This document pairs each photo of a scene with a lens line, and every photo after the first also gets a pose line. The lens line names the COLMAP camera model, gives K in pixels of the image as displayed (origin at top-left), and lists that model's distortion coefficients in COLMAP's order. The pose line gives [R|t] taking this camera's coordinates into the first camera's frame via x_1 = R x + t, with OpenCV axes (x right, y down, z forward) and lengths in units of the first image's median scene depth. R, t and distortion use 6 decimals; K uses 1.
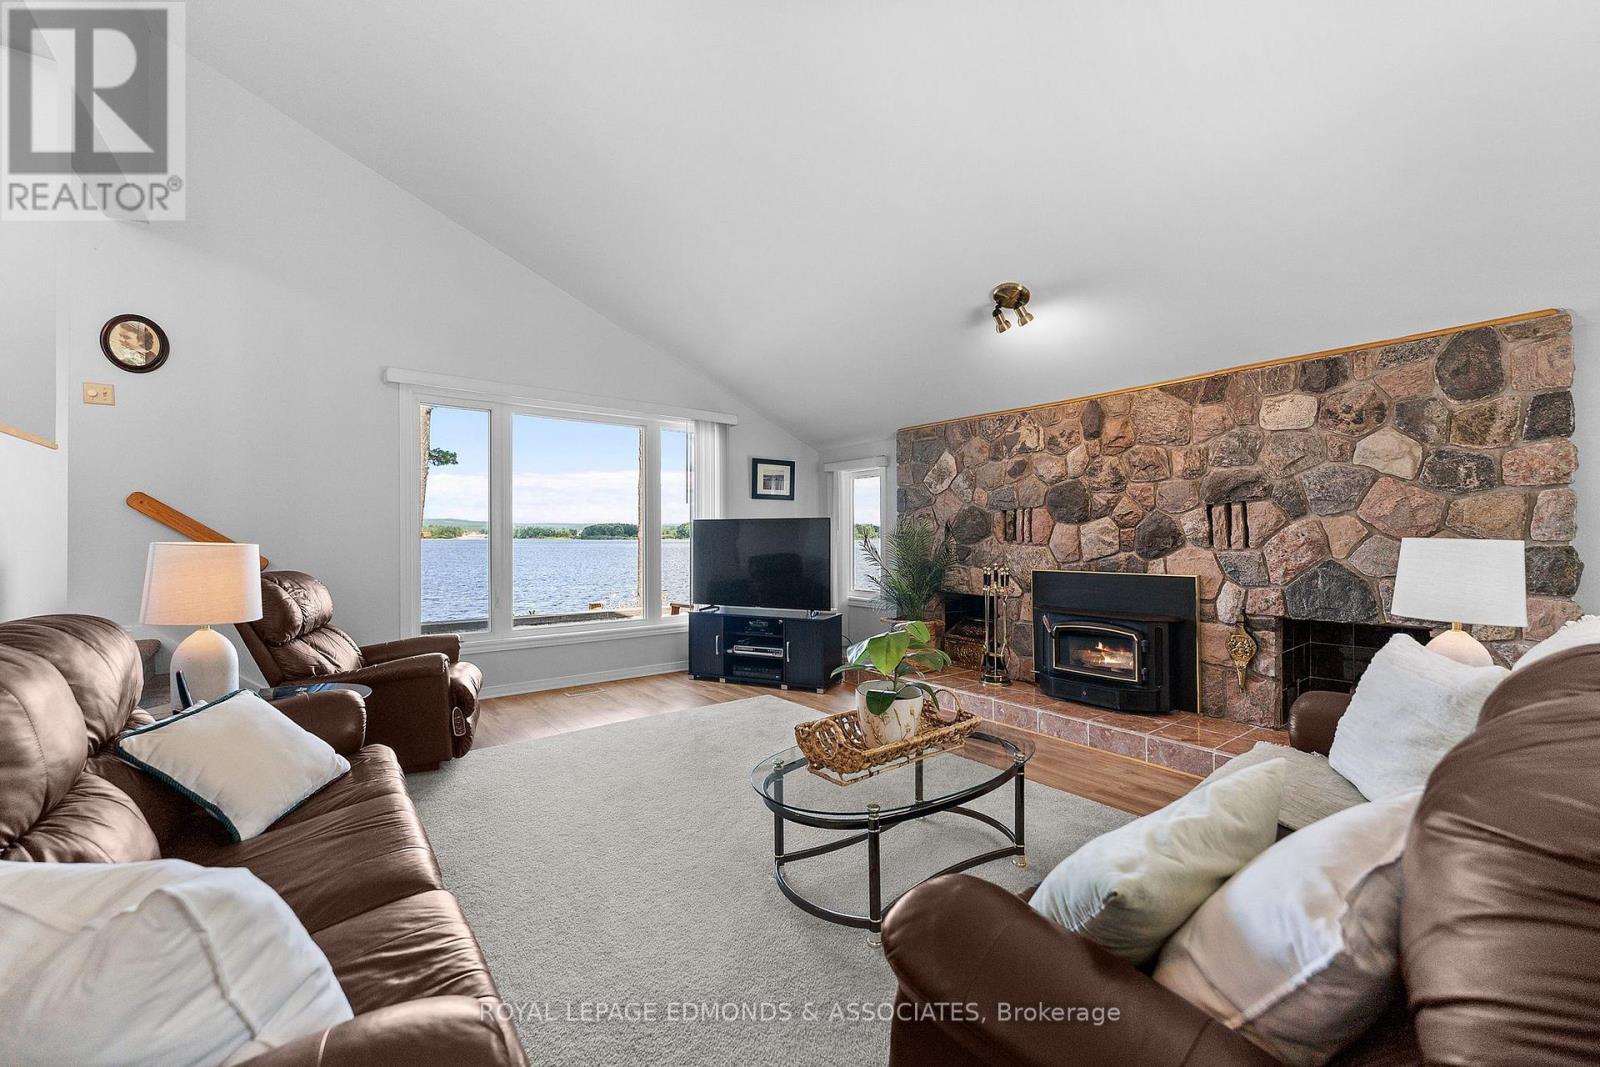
lens RADIAL K [[651.7, 0, 791.8], [0, 651.7, 536.5], [0, 0, 1]] dist [-0.002355, -0.000250]
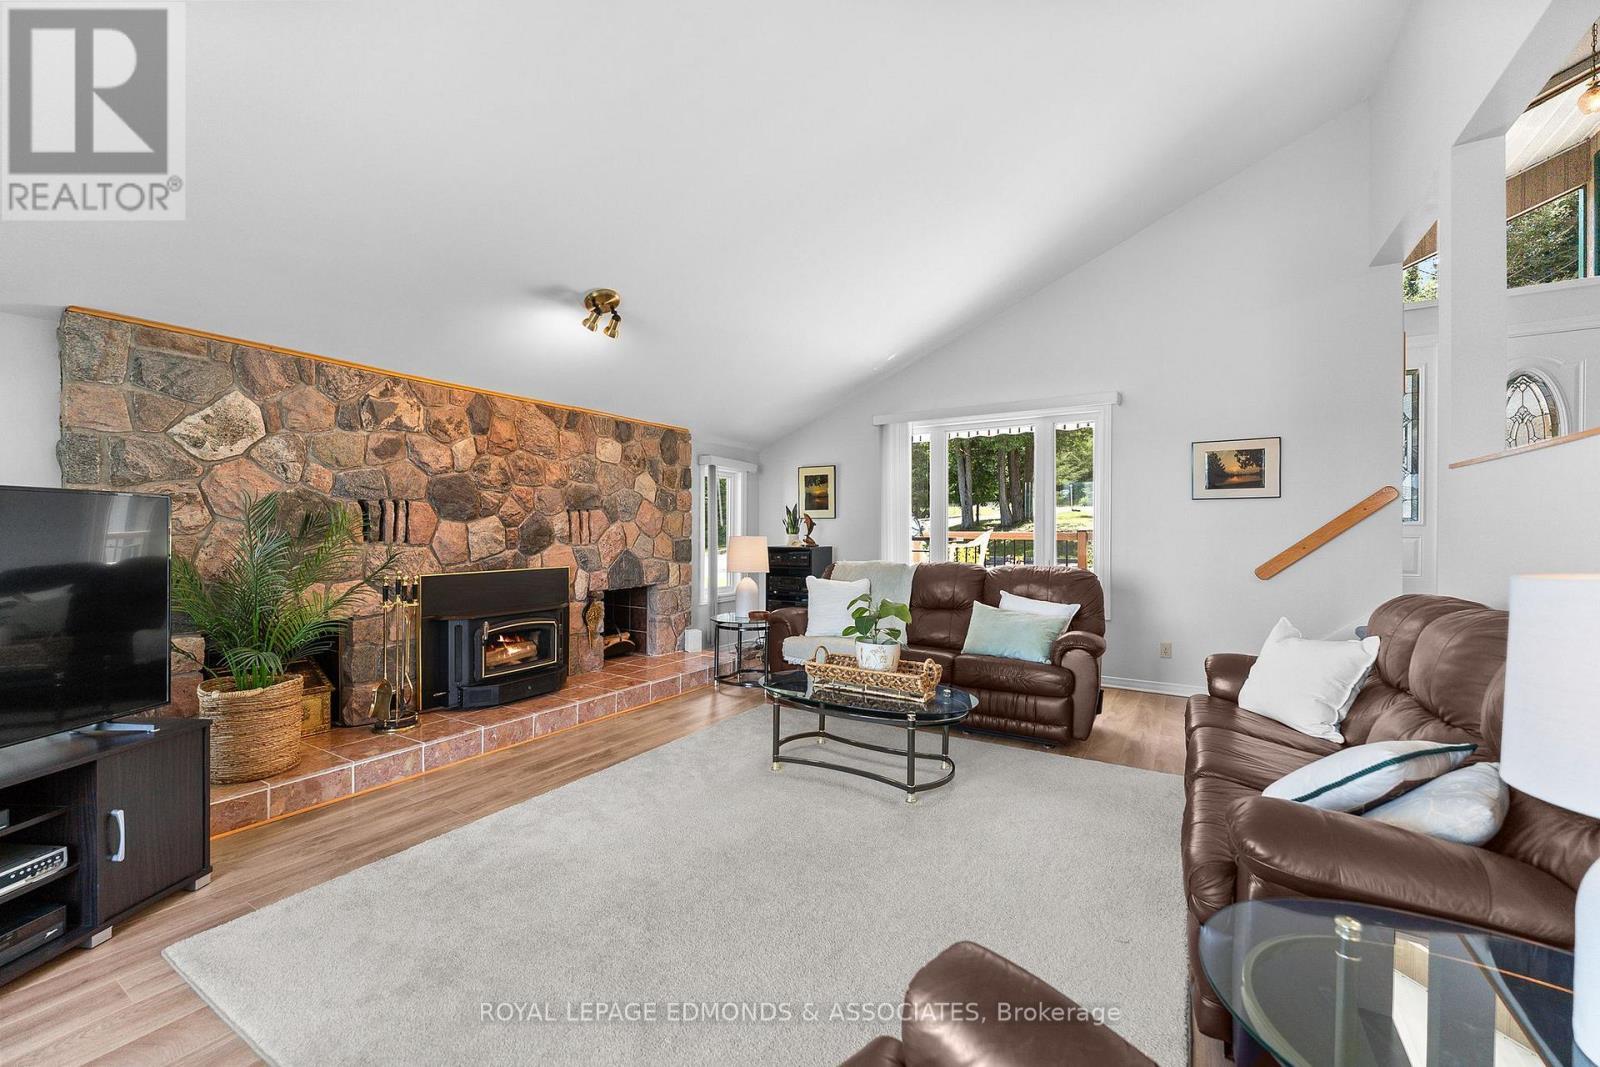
lens RADIAL K [[651.7, 0, 803.7], [0, 651.7, 529.9], [0, 0, 1]] dist [-0.002355, -0.000250]
pose [[-0.382053, 0.006126, 0.924120, -0.640543], [0.000390, 0.999979, -0.006467, -0.001208], [-0.924140, -0.002110, -0.382048, 0.959470]]
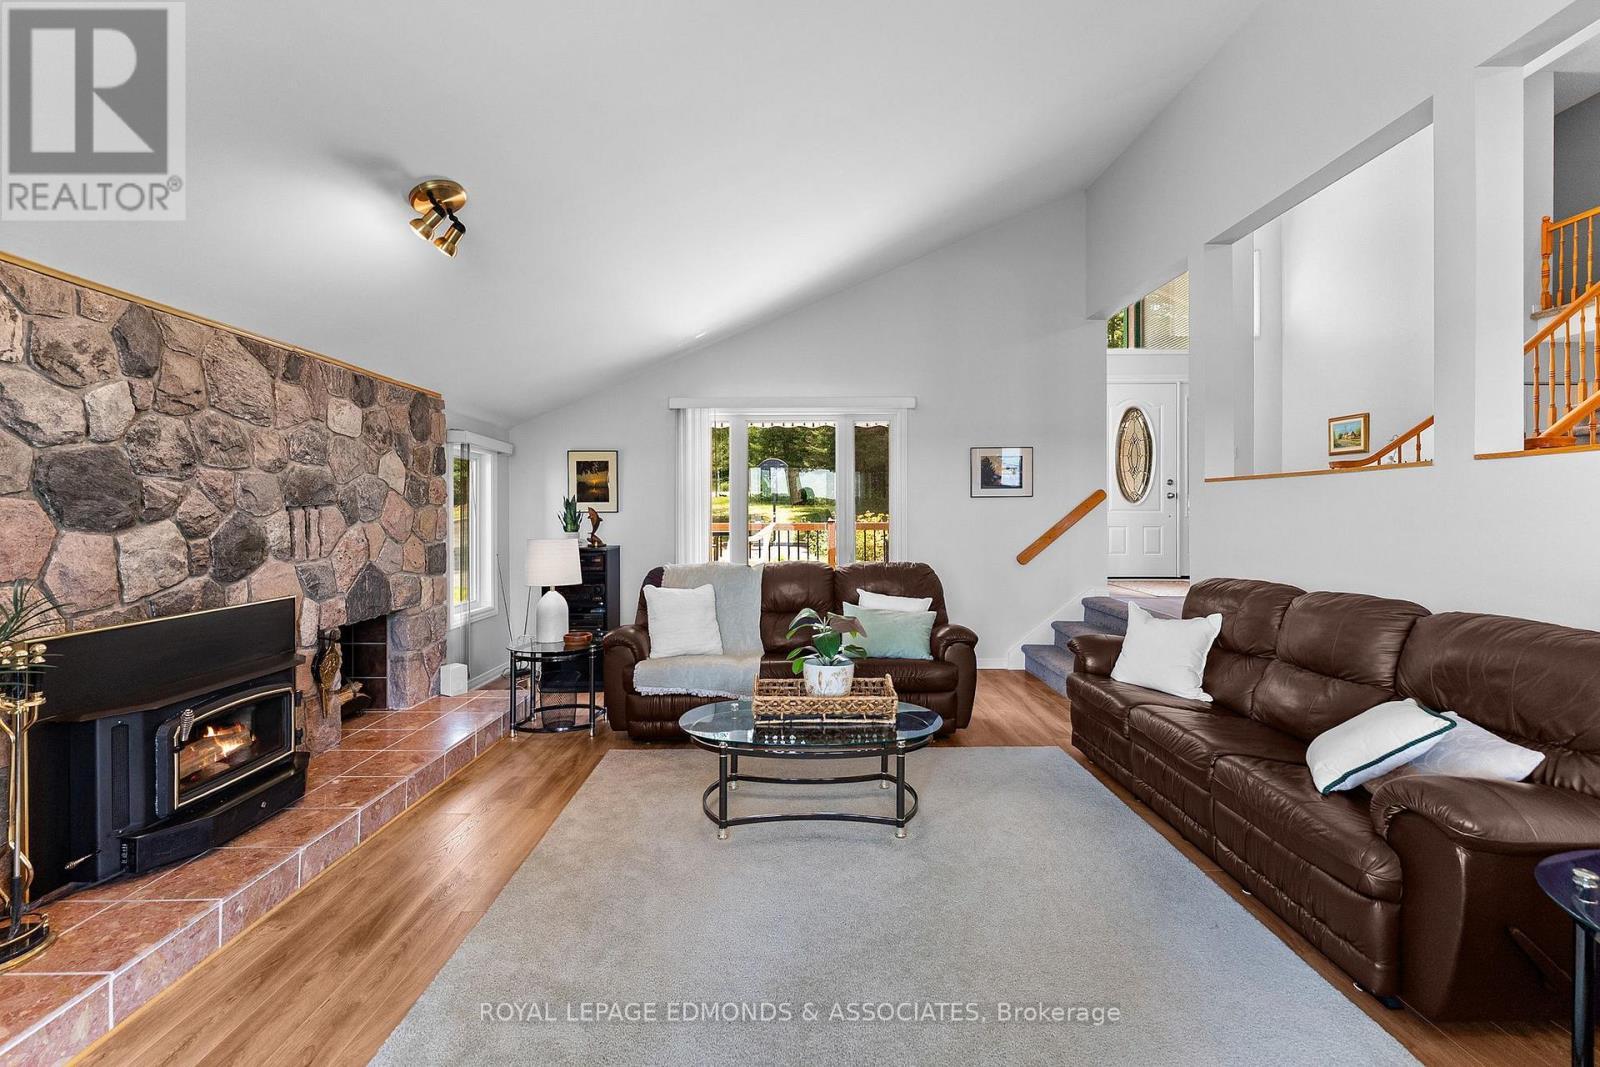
lens RADIAL K [[651.7, 0, 813.0], [0, 651.7, 512.9], [0, 0, 1]] dist [-0.002355, -0.000250]
pose [[-0.816643, 0.009418, 0.577066, -0.325883], [0.009281, 0.999952, -0.003185, -0.029707], [-0.577068, 0.002754, -0.816691, 1.161486]]
